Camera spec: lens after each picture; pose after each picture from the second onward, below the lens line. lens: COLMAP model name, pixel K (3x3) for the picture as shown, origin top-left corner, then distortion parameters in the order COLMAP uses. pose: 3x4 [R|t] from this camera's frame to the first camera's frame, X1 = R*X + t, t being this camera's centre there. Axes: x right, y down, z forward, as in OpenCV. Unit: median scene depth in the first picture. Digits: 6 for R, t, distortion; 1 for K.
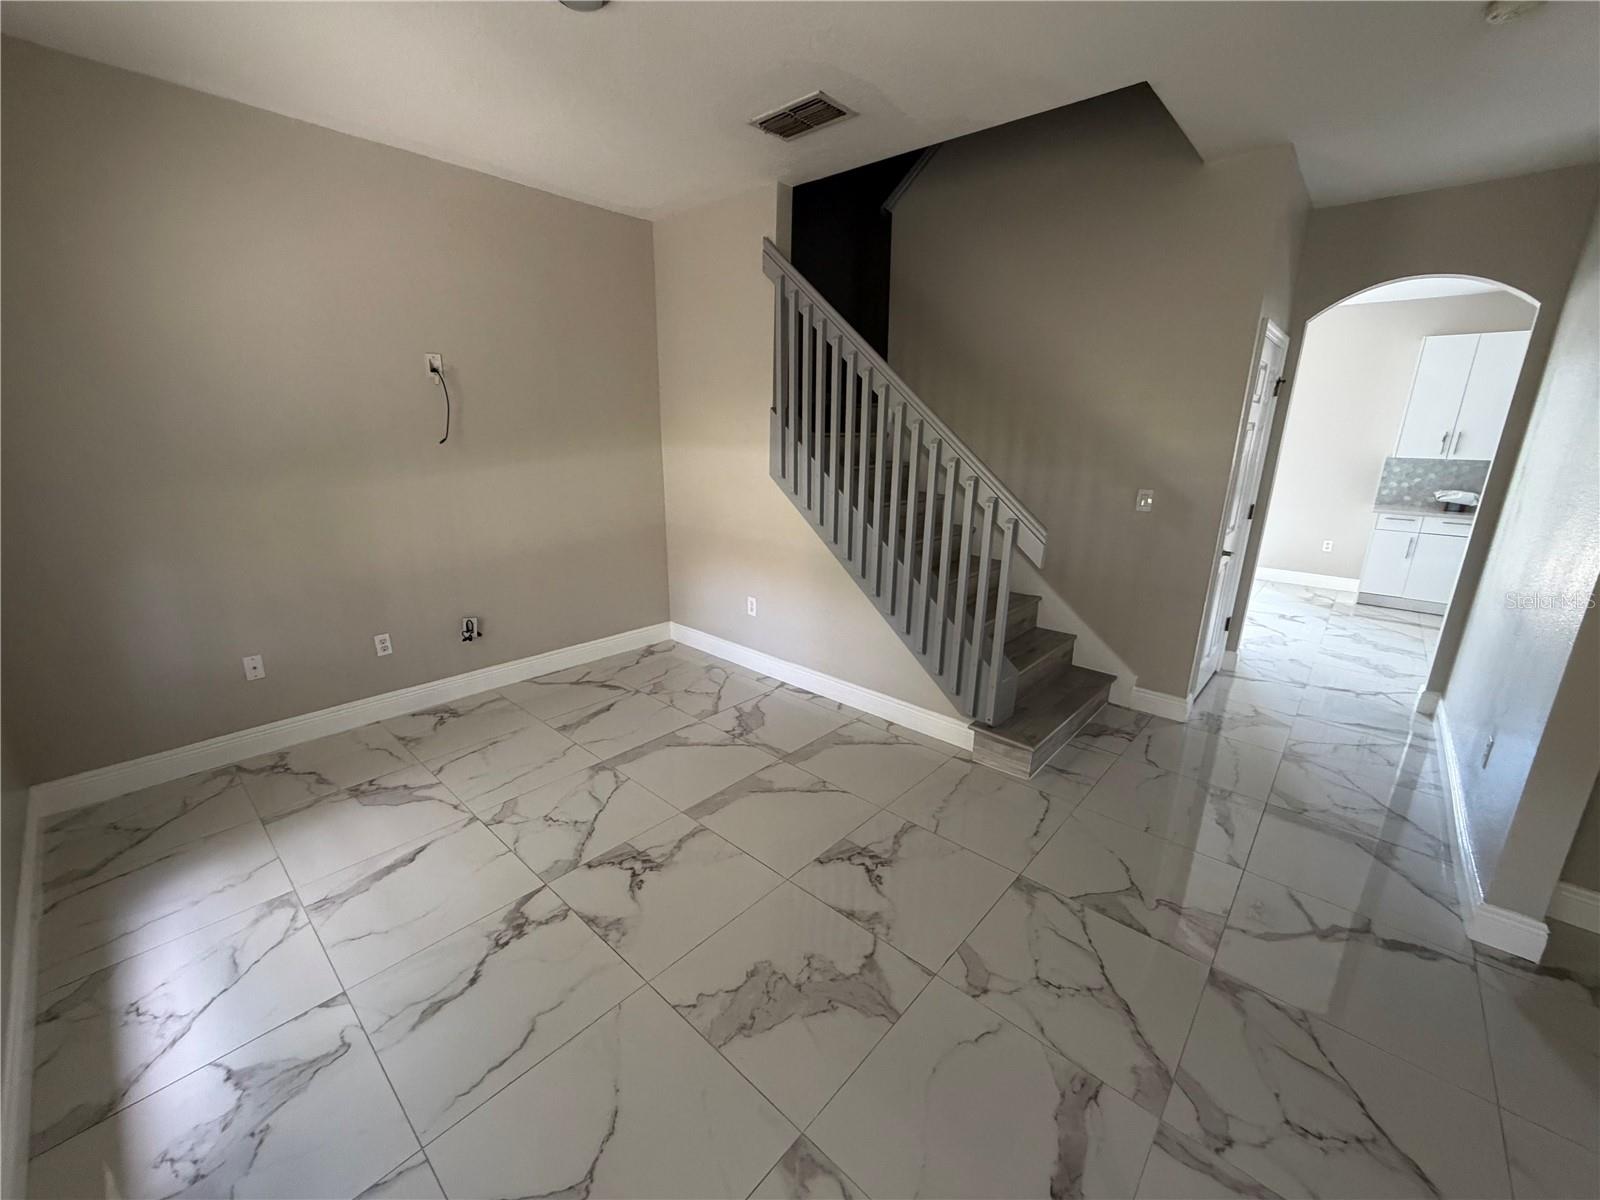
lens RADIAL K [[637.5, 0, 790.7], [0, 637.5, 599.0], [0, 0, 1]] dist [-0.000244, 0.000721]
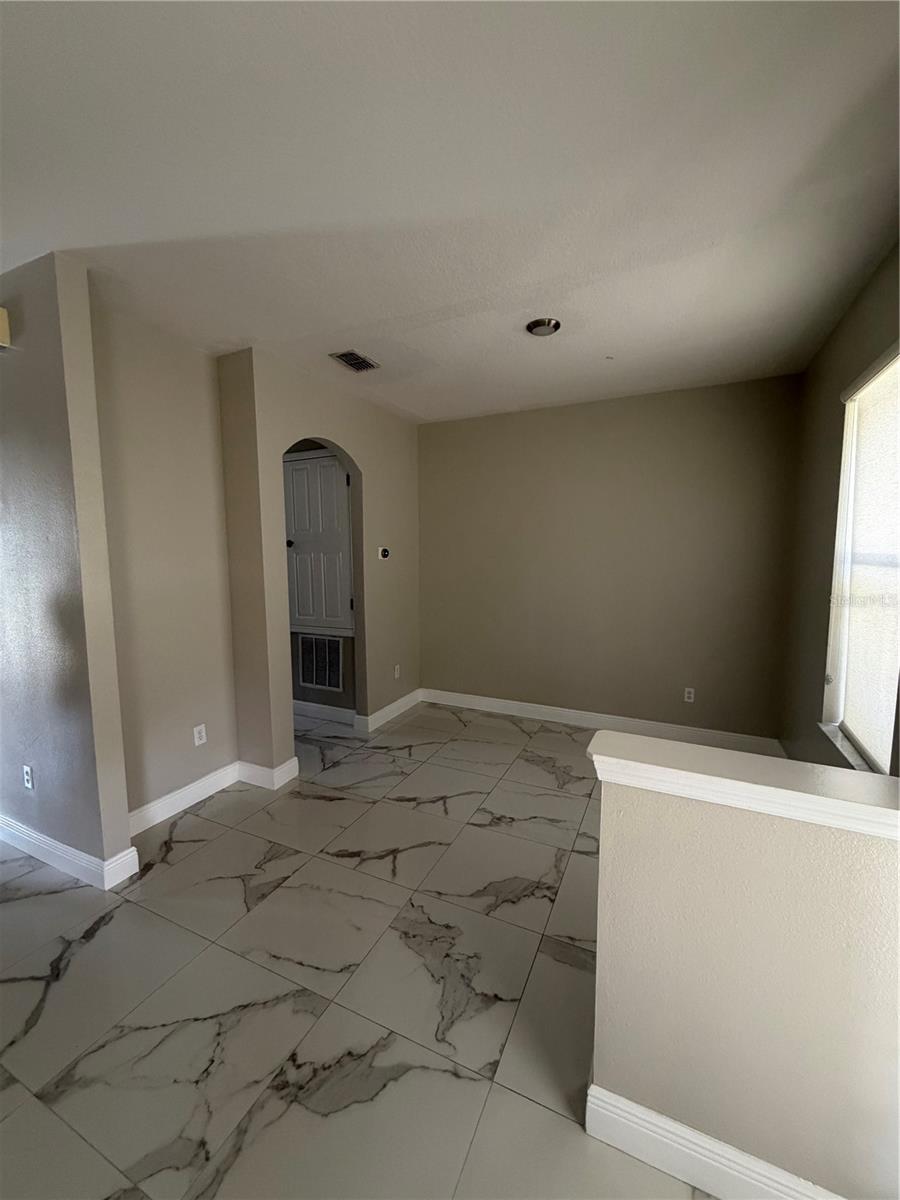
lens RADIAL K [[478.1, 0, 449.2], [0, 478.1, 592.6], [0, 0, 1]] dist [-0.000244, 0.000721]
pose [[-0.294277, -0.097669, 0.950716, -0.097021], [0.250082, 0.952235, 0.175234, -0.080183], [-0.922421, 0.289325, -0.255795, 0.277305]]
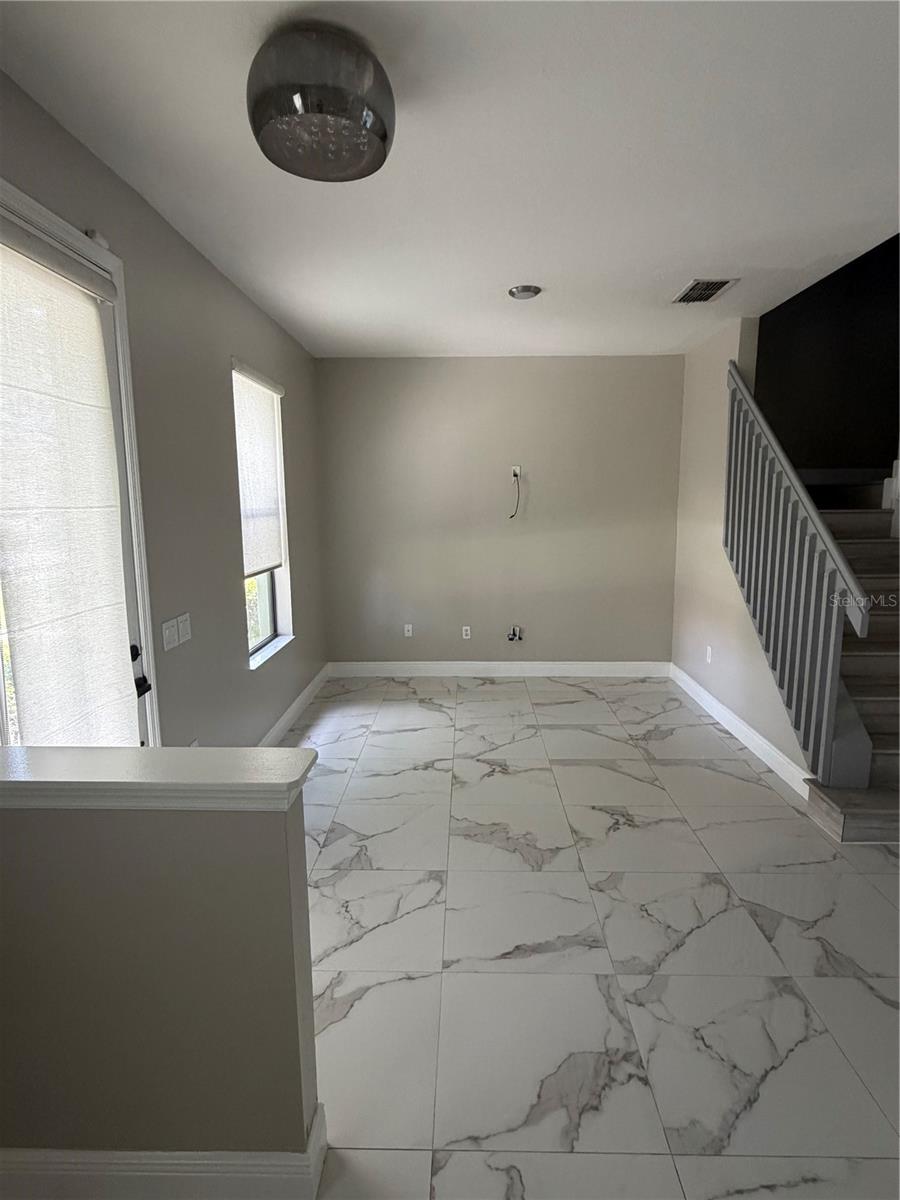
lens RADIAL K [[624.9, 0, 454.6], [0, 624.9, 597.7], [0, 0, 1]] dist [0.000394, 0.000946]
pose [[0.658414, 0.101267, -0.745812, 0.731885], [-0.183246, 0.982658, -0.028346, 0.041401], [0.730008, 0.155331, 0.665553, -0.198674]]
